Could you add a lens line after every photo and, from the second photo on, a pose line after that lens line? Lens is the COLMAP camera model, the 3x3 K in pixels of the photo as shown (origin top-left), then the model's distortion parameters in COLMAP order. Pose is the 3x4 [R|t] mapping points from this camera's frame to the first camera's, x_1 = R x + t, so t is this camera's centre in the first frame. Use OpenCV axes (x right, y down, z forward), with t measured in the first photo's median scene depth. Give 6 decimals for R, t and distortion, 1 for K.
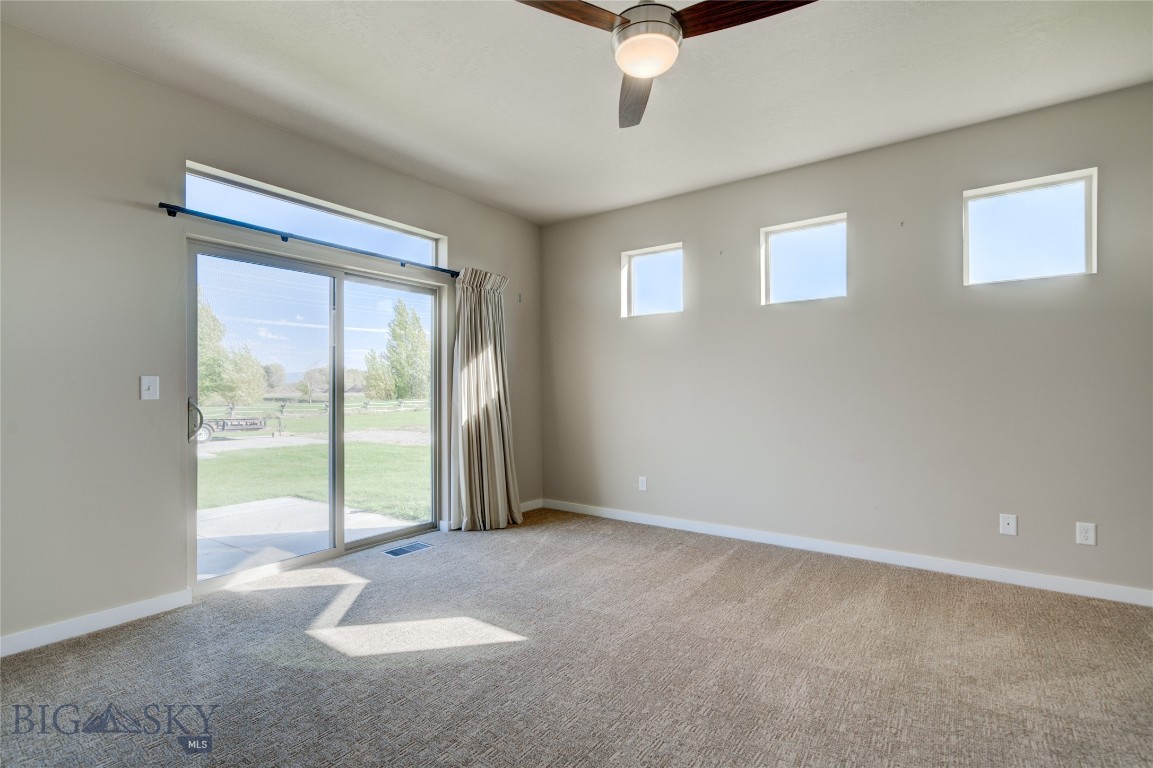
lens RADIAL K [[533.8, 0, 576.5], [0, 533.8, 384.0], [0, 0, 1]] dist [0.034519, 0.000155]
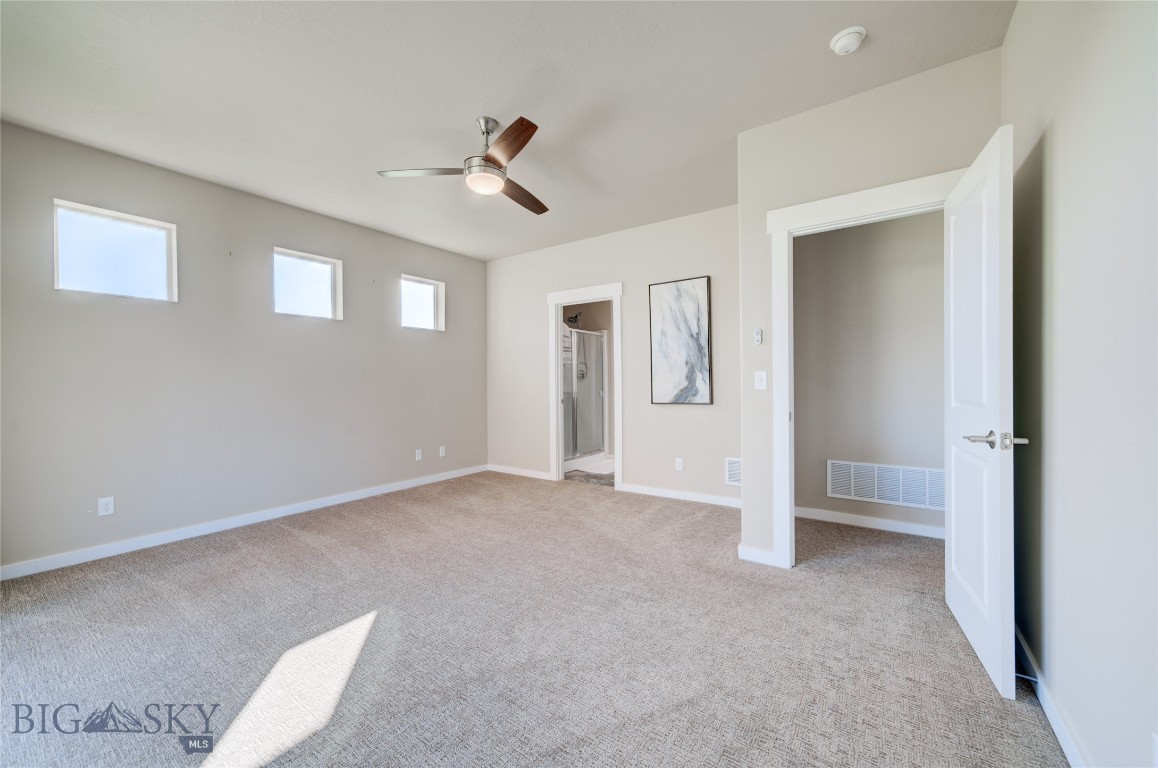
lens RADIAL K [[443.6, 0, 544.3], [0, 443.6, 380.9], [0, 0, 1]] dist [0.000626, 0.000095]
pose [[0.032060, 0.012155, 0.999412, -0.685383], [-0.000807, 0.999926, -0.012136, 0.007488], [-0.999486, -0.000418, 0.032068, 0.428792]]
